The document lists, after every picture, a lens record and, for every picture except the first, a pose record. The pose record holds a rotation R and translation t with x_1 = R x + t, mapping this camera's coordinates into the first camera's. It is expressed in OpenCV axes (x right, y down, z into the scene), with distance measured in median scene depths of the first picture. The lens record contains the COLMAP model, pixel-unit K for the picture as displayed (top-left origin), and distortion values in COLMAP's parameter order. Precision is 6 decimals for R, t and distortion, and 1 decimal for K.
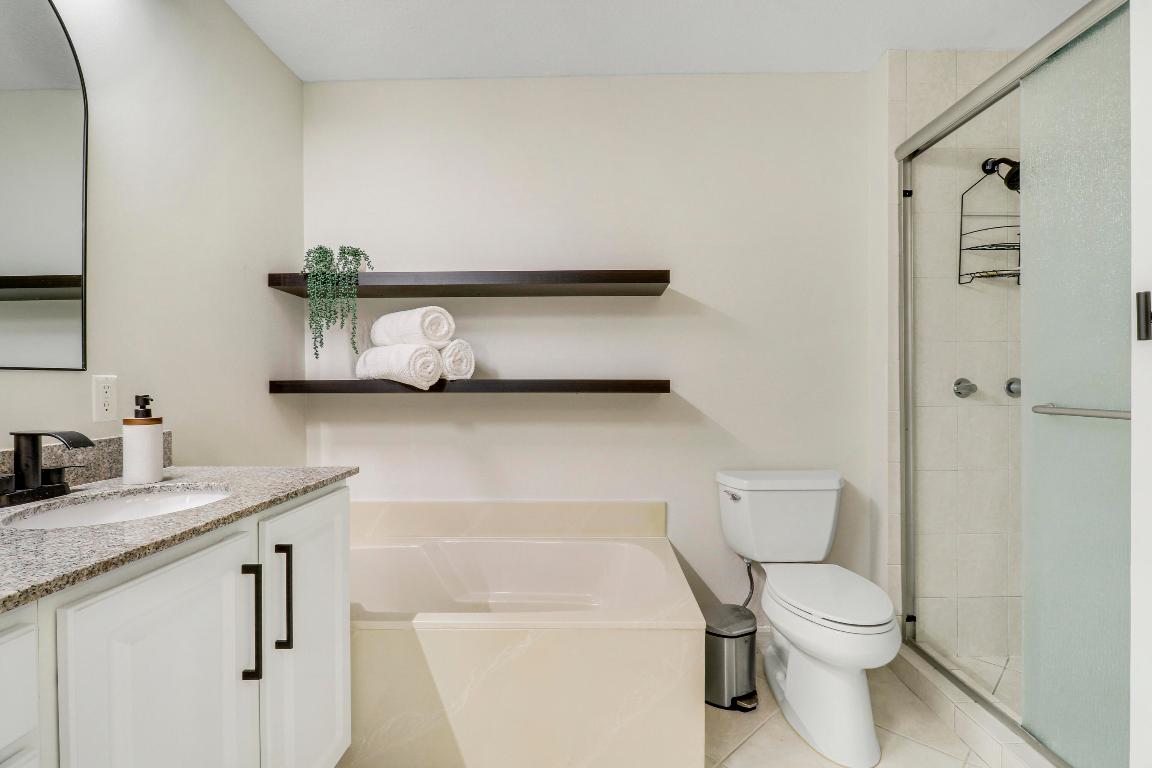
lens RADIAL K [[537.7, 0, 589.2], [0, 537.7, 385.4], [0, 0, 1]] dist [0.001798, -0.012303]
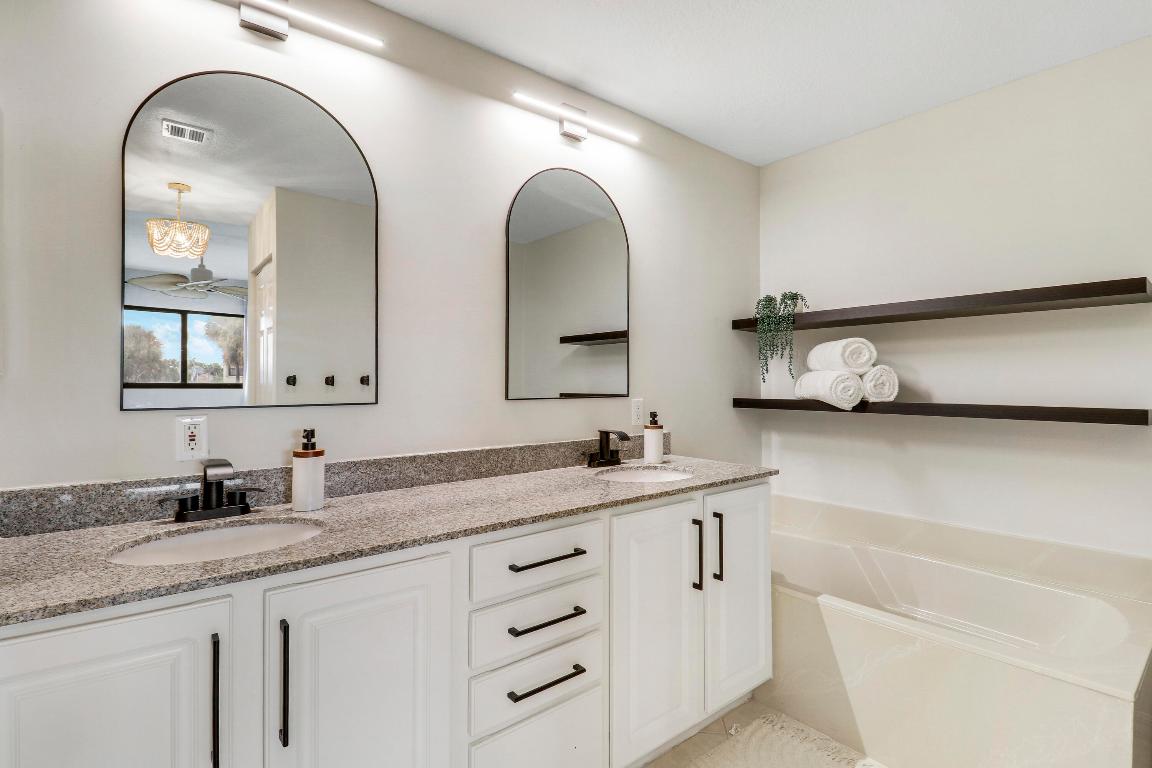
lens RADIAL K [[537.7, 0, 589.2], [0, 537.7, 385.4], [0, 0, 1]] dist [0.001798, -0.012303]
pose [[0.656070, 0.007873, -0.754659, 0.261912], [-0.010948, 0.999940, 0.000914, -0.052263], [0.754621, 0.007662, 0.656117, -0.227350]]
